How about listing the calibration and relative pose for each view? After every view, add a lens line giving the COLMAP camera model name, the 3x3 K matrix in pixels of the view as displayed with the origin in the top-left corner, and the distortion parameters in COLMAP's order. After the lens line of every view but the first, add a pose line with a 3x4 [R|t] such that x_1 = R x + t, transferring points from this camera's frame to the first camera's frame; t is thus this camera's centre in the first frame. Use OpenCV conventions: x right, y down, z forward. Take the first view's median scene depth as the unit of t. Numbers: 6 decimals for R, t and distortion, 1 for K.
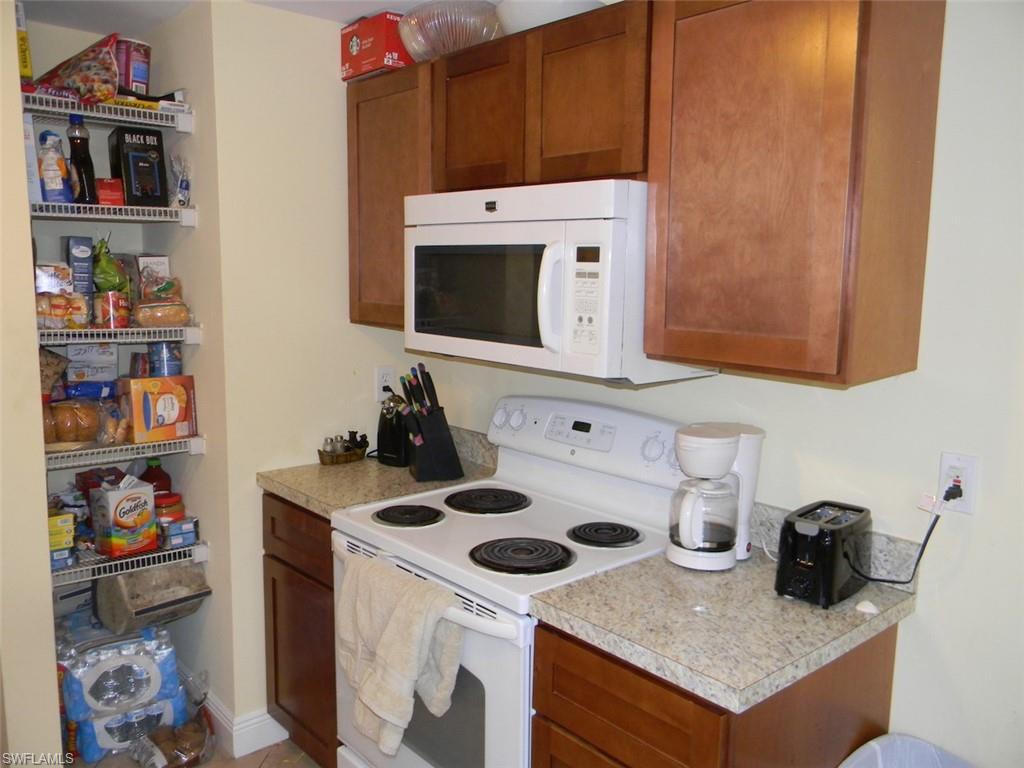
lens RADIAL K [[831.1, 0, 512.2], [0, 831.1, 385.7], [0, 0, 1]] dist [-0.008245, -0.005235]
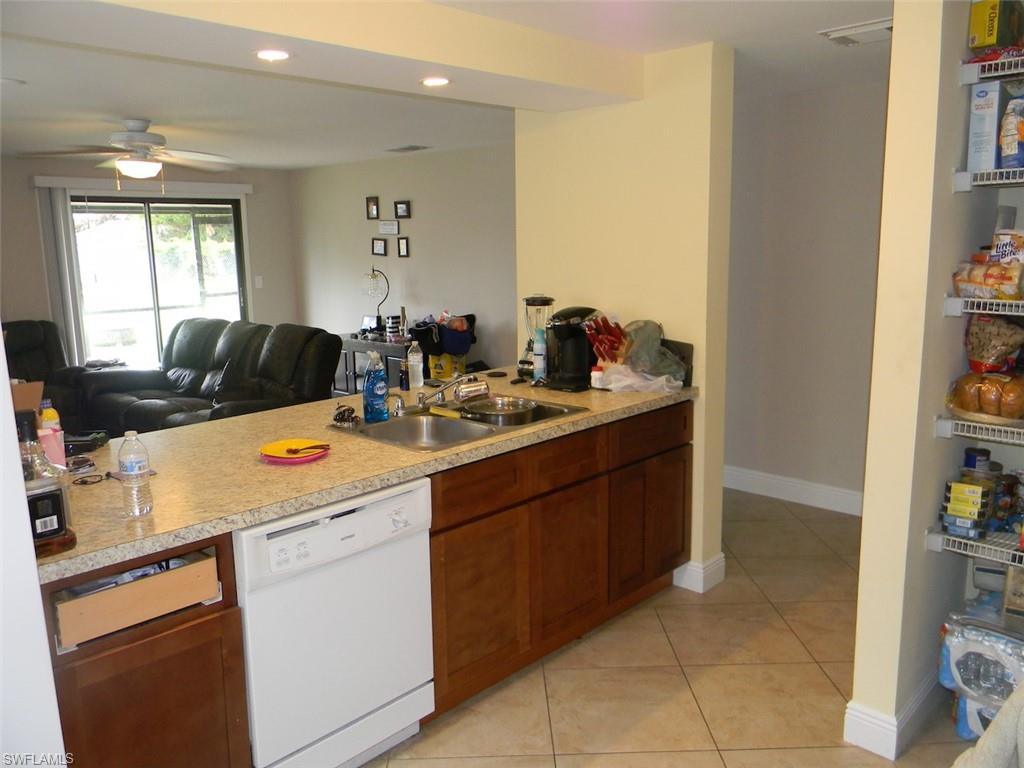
lens RADIAL K [[831.1, 0, 511.3], [0, 831.1, 386.2], [0, 0, 1]] dist [-0.008245, -0.005235]
pose [[0.087429, 0.160452, -0.983164, 0.387586], [-0.126953, 0.980690, 0.148759, -0.040440], [0.988048, 0.111810, 0.106111, 0.343699]]
